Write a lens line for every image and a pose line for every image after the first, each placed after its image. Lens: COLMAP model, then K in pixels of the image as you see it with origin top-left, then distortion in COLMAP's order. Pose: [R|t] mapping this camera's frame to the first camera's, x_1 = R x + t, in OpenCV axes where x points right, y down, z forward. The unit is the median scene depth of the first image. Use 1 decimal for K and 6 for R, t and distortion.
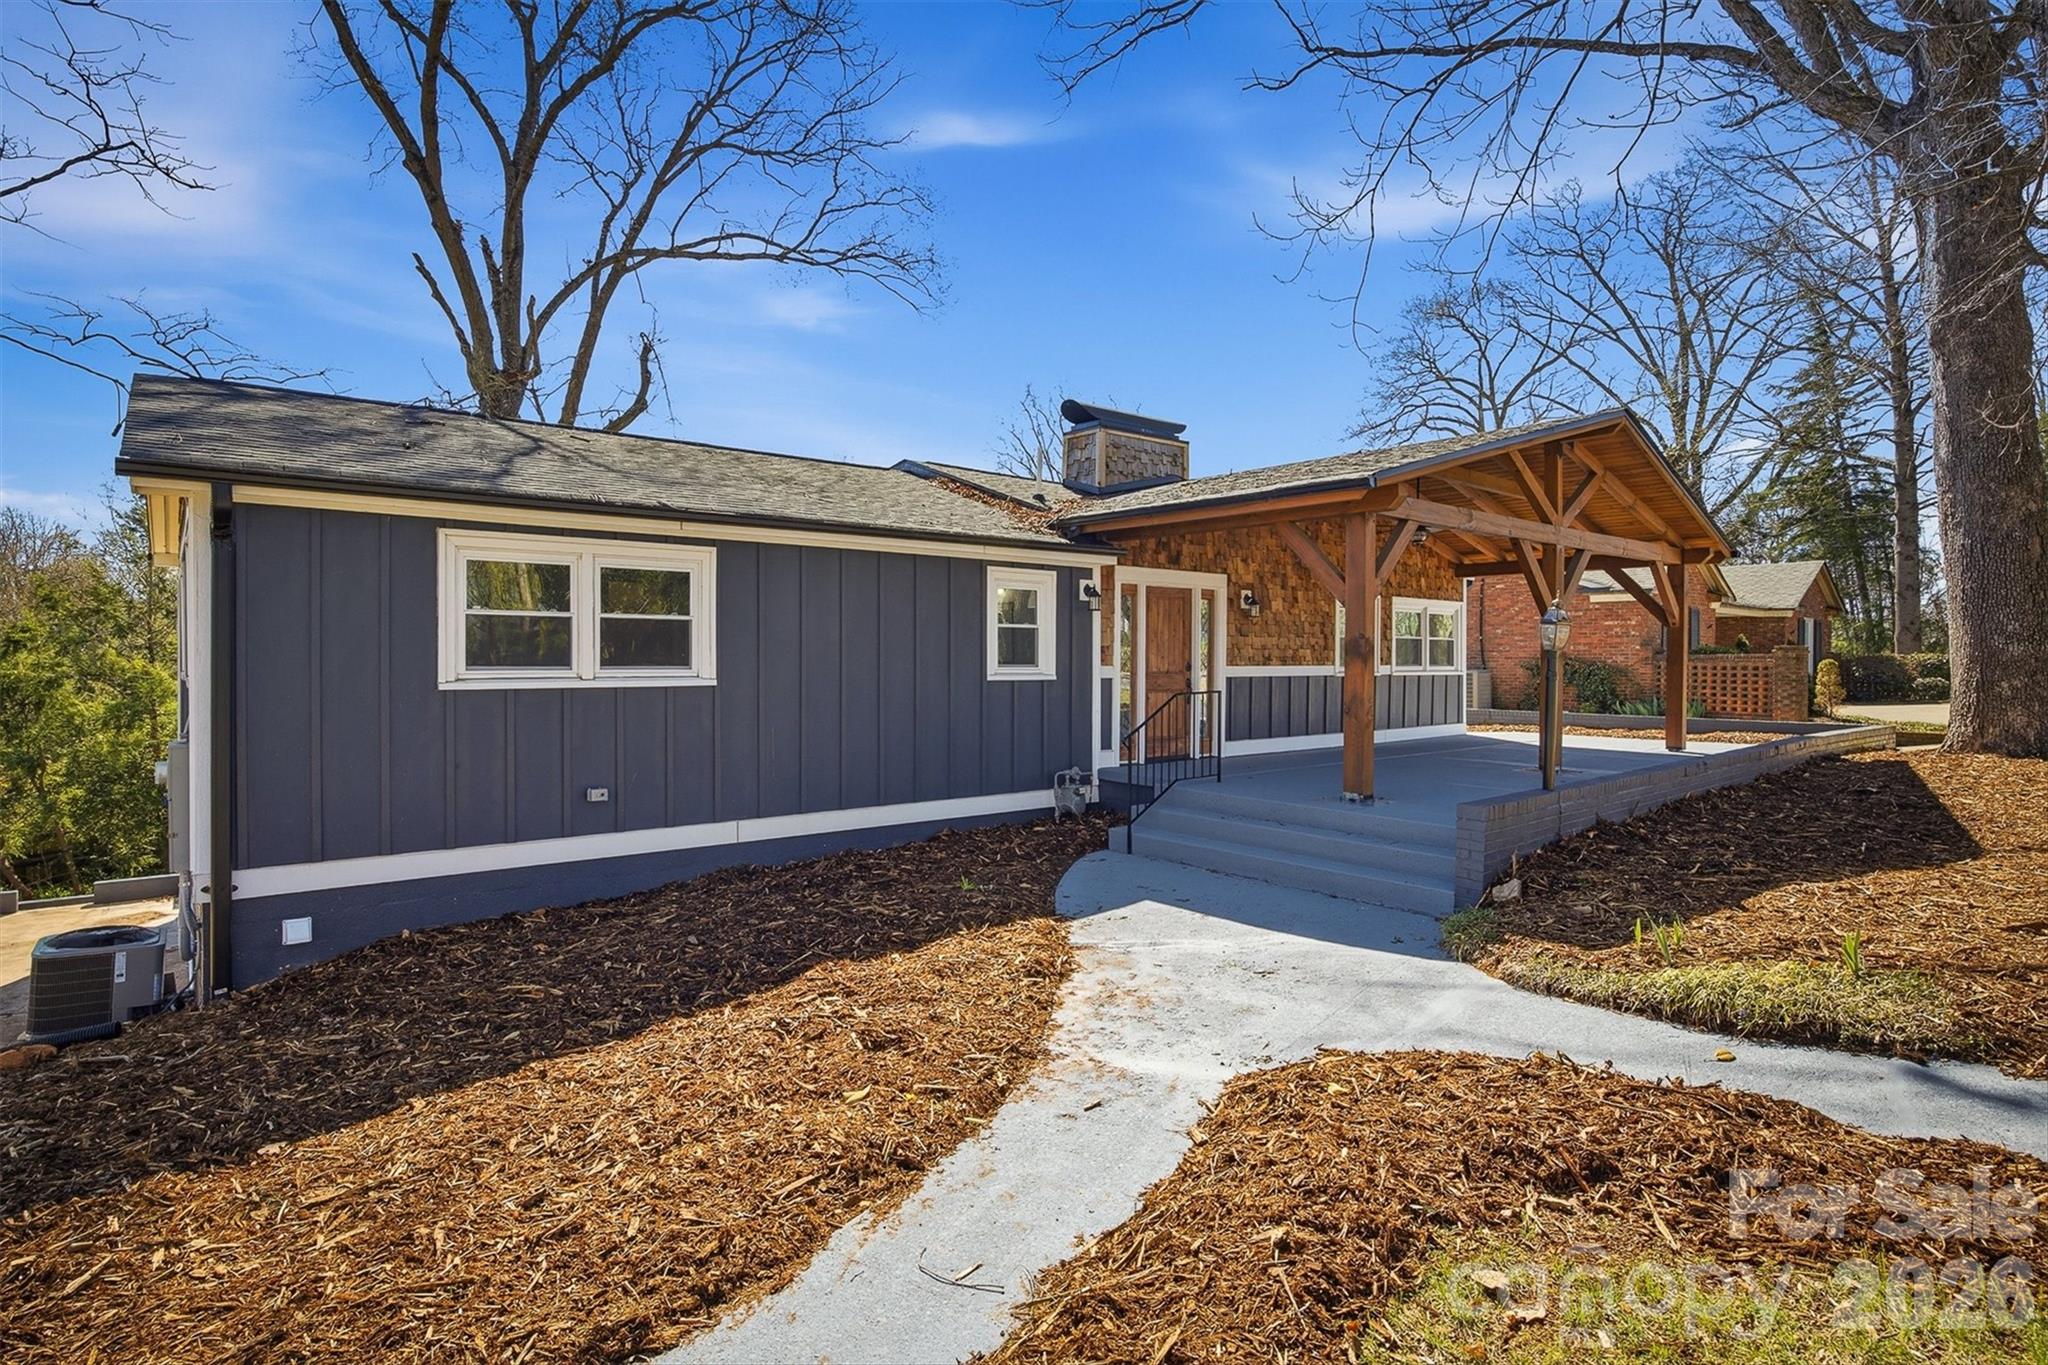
lens RADIAL K [[1063.1, 0, 1024.0], [0, 1063.1, 682.5], [0, 0, 1]] dist [-0.002675, -0.000899]
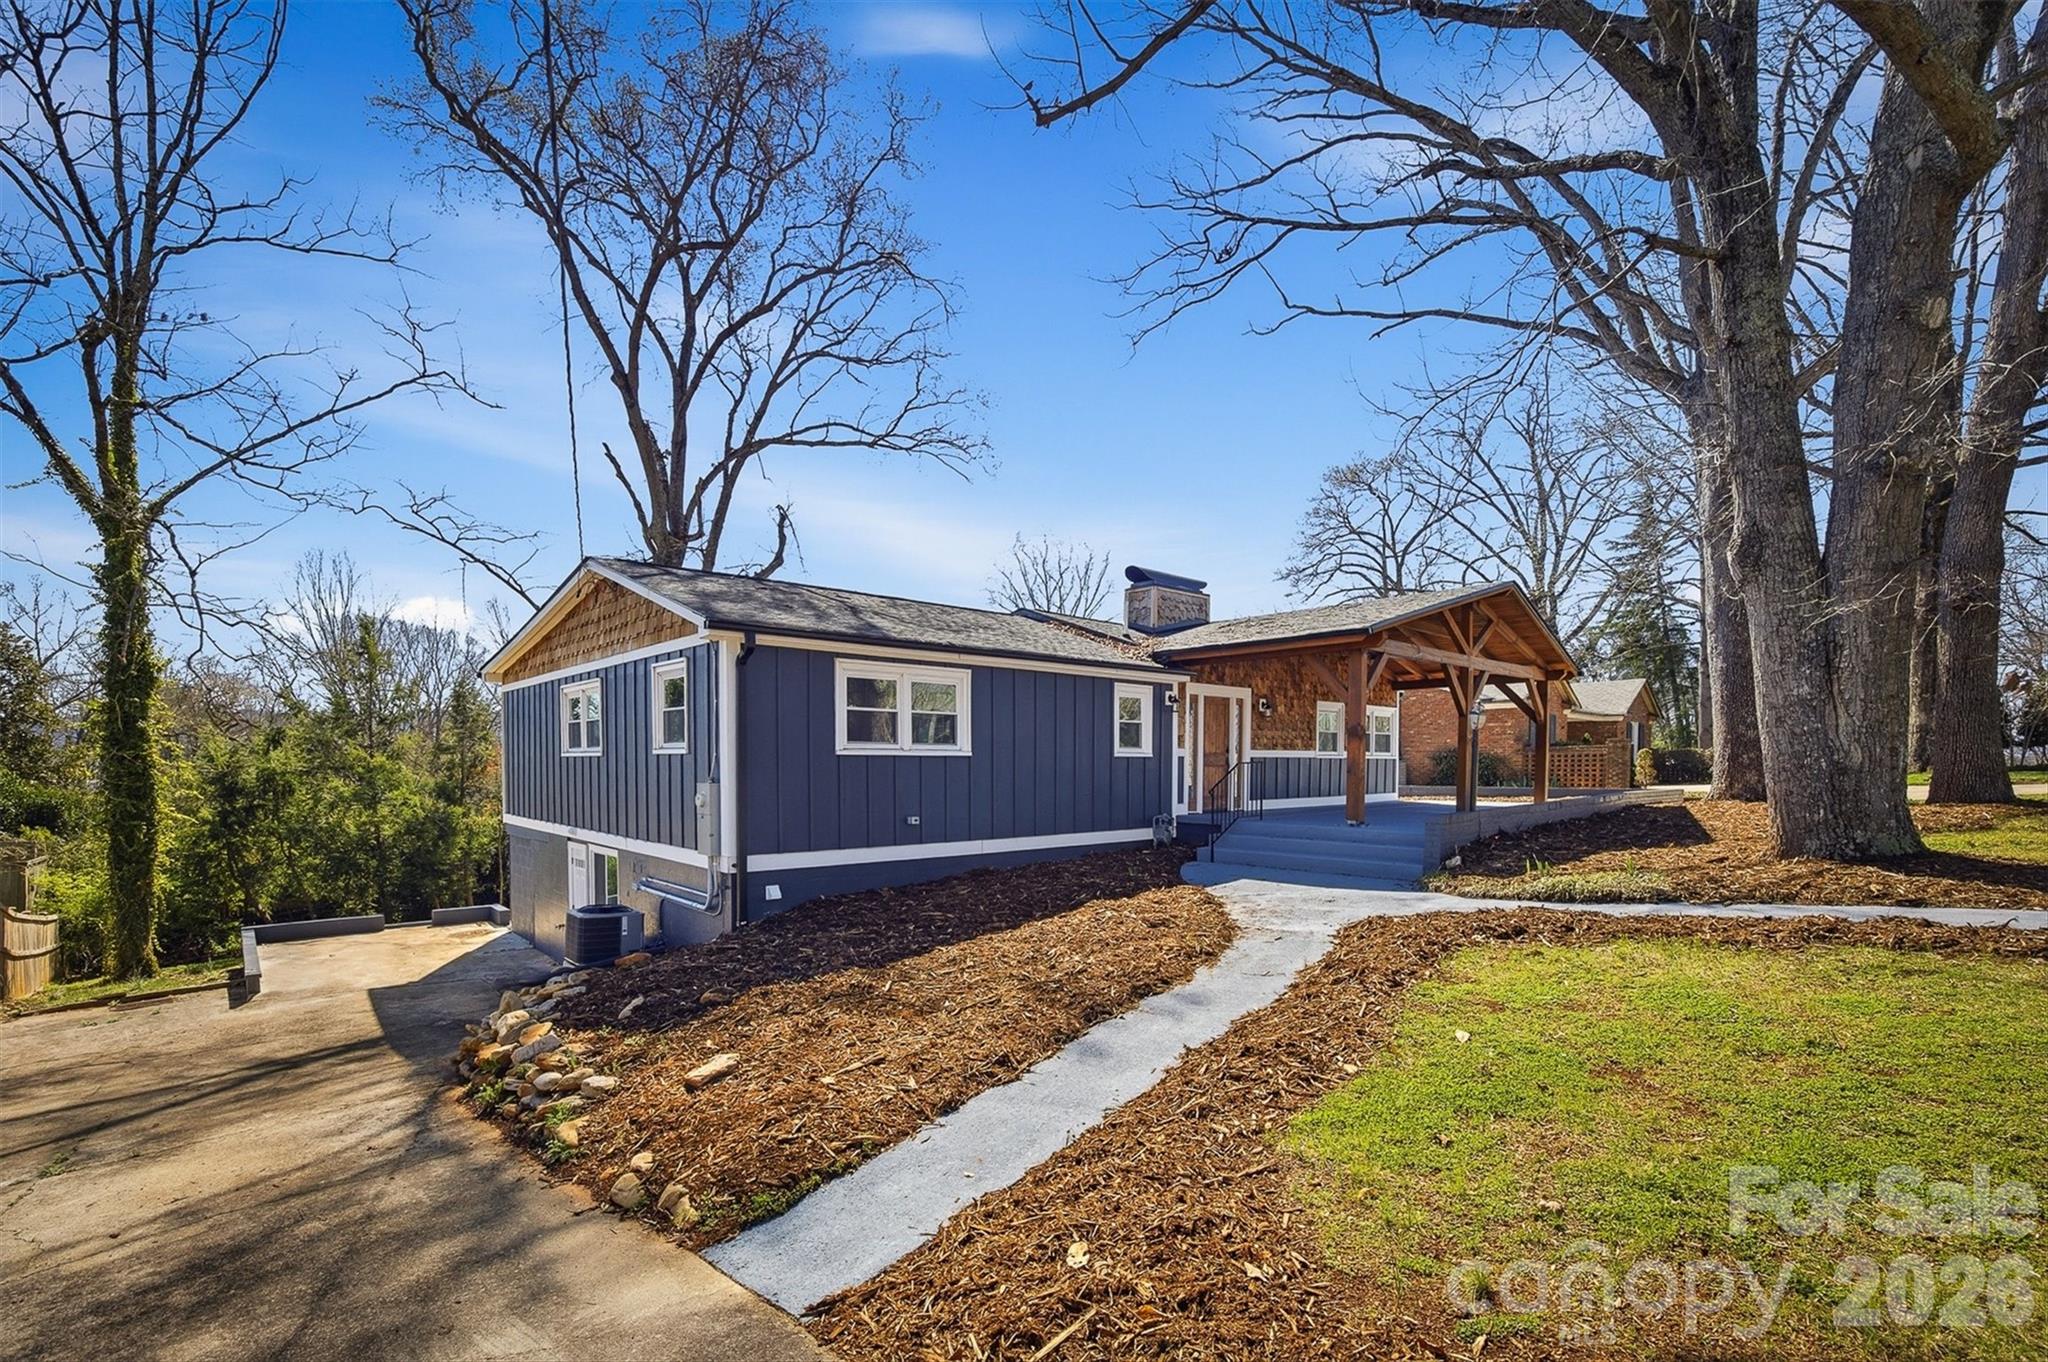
lens RADIAL K [[933.3, 0, 1044.0], [0, 933.3, 801.8], [0, 0, 1]] dist [-0.000305, -0.000229]
pose [[0.997760, -0.010149, 0.066117, -0.178156], [0.009171, 0.999844, 0.015081, 0.033947], [-0.066260, -0.014440, 0.997698, -0.274971]]
